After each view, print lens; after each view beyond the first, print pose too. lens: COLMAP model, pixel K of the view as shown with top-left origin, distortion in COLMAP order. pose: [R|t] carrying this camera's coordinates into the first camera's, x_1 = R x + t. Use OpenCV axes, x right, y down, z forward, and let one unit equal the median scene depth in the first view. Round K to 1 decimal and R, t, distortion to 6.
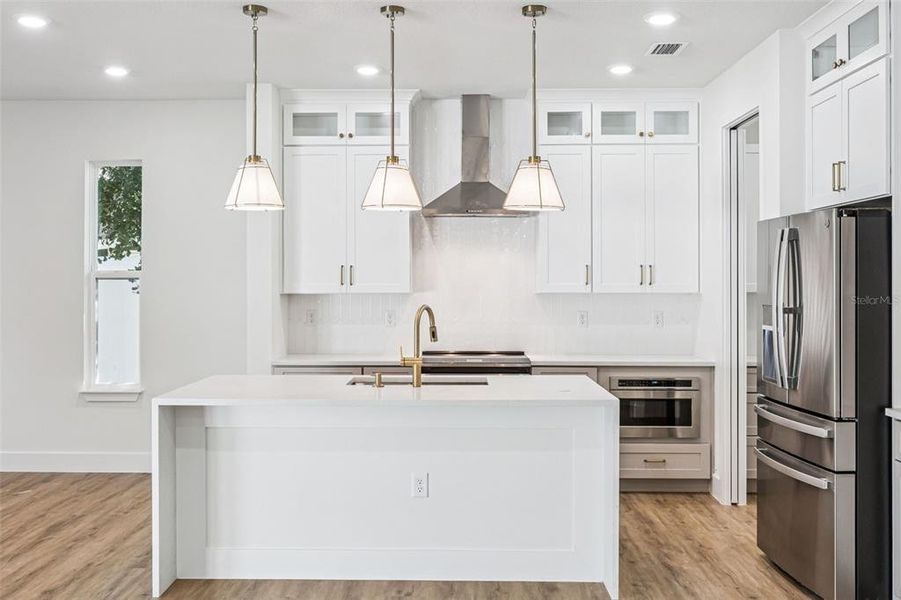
lens RADIAL K [[937.7, 0, 463.6], [0, 937.7, 278.4], [0, 0, 1]] dist [0.035988, 0.000000]
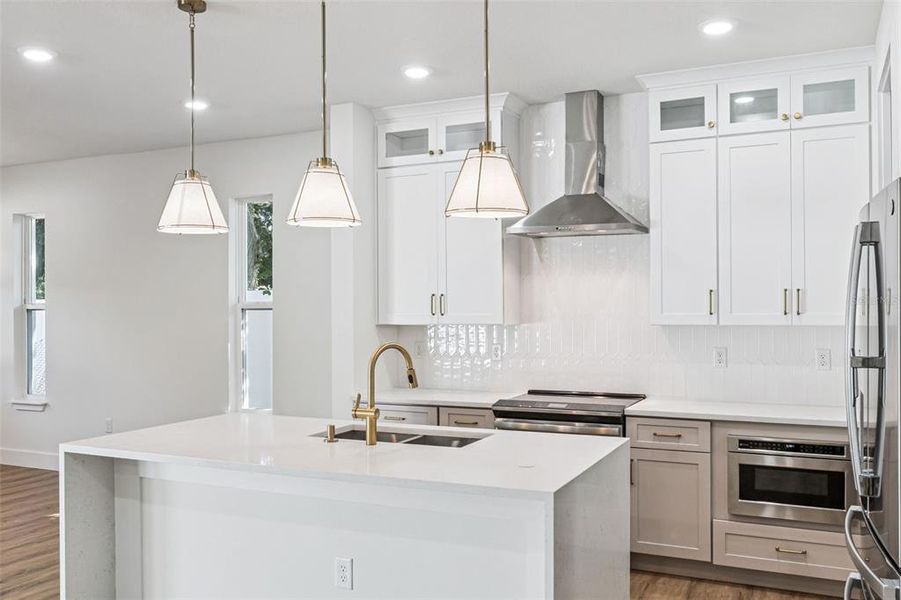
lens RADIAL K [[825.1, 0, 431.3], [0, 825.1, 308.2], [0, 0, 1]] dist [0.003662, 0.000000]
pose [[0.907432, -0.005184, -0.420167, 0.209408], [0.006499, 0.999977, 0.001697, -0.001501], [0.420149, -0.004271, 0.907445, 0.271376]]
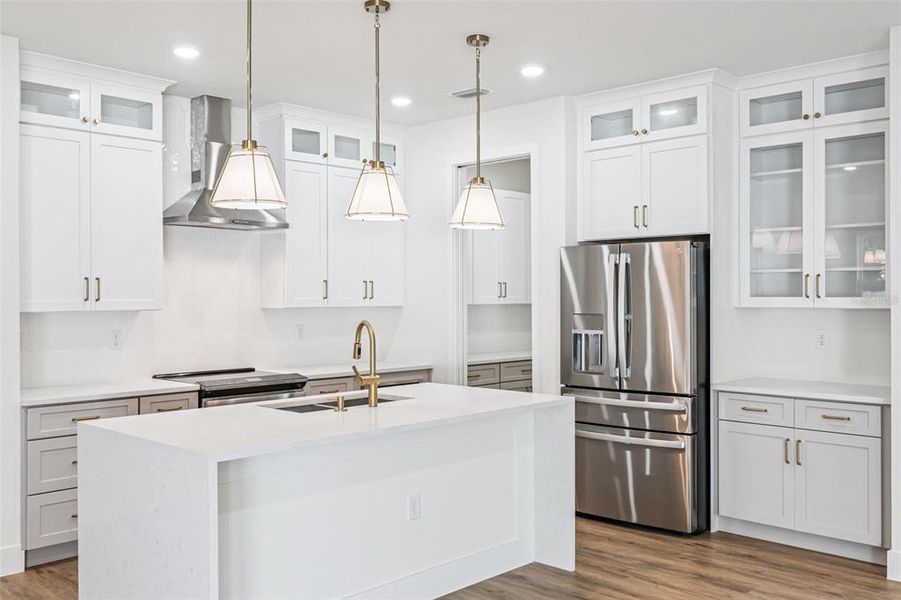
lens RADIAL K [[825.1, 0, 447.4], [0, 825.1, 299.1], [0, 0, 1]] dist [0.003662, 0.000000]
pose [[0.679857, -0.006108, 0.733320, -0.449884], [0.001193, 0.999973, 0.007223, 0.000299], [-0.733344, -0.004035, 0.679846, 0.277831]]
